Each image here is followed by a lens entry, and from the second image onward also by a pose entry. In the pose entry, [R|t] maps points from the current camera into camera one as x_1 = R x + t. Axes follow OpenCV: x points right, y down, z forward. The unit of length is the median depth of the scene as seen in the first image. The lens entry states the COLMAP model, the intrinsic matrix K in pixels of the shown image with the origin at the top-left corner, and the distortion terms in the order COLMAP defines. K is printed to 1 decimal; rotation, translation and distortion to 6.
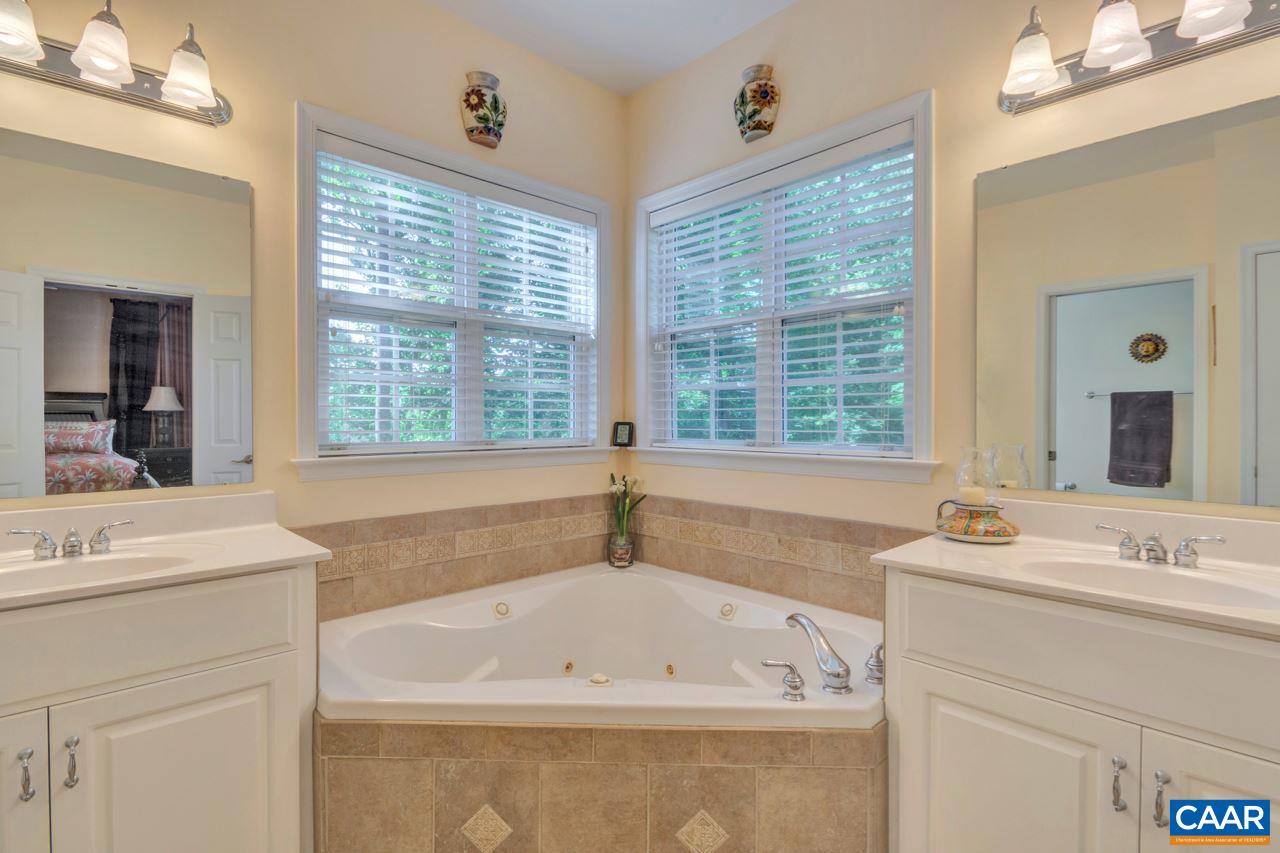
lens RADIAL K [[601.0, 0, 638.8], [0, 601.0, 424.6], [0, 0, 1]] dist [0.001306, -0.000770]
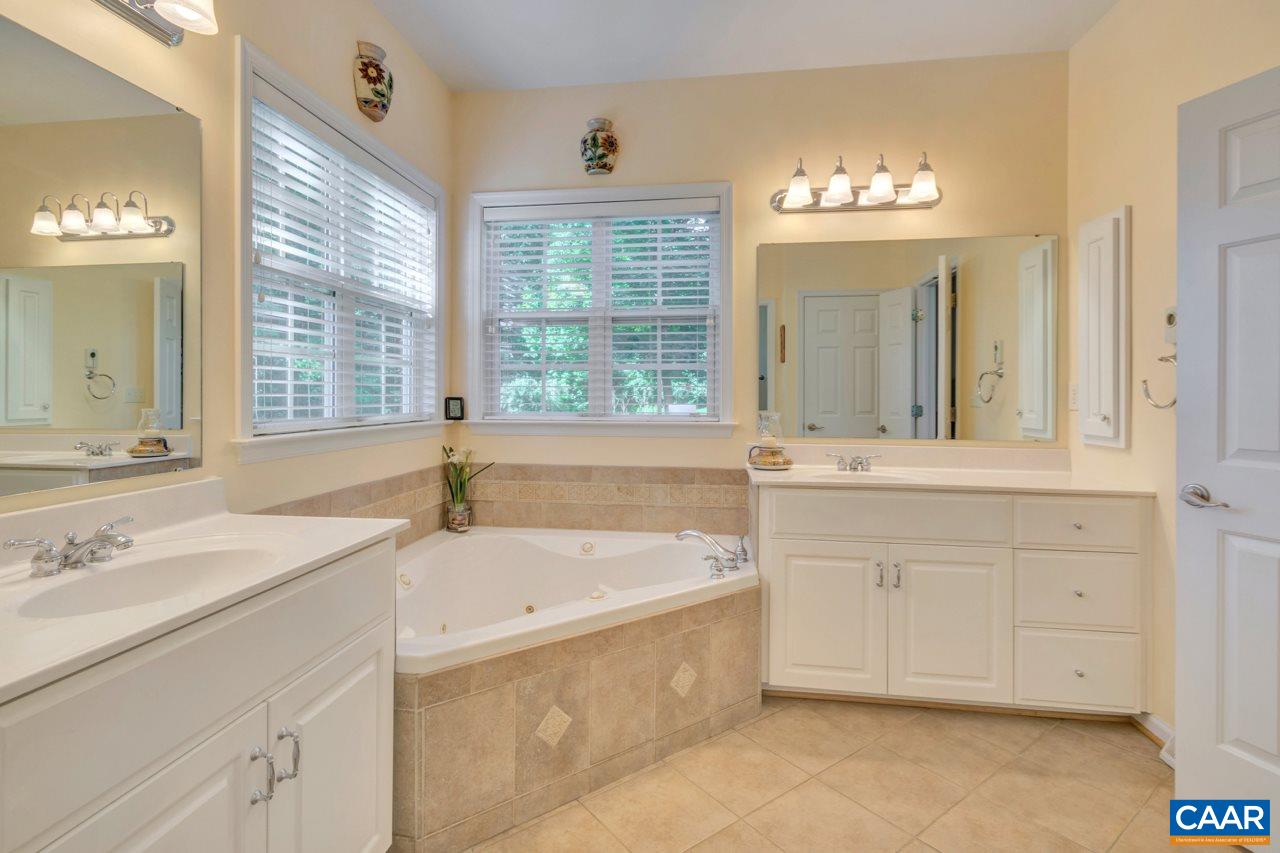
lens RADIAL K [[603.2, 0, 637.9], [0, 603.2, 398.4], [0, 0, 1]] dist [0.001978, 0.000553]
pose [[0.785398, -0.000537, 0.618991, -0.542798], [0.001242, 0.999999, -0.000709, -0.001012], [-0.618990, 0.001326, 0.785398, -0.053525]]
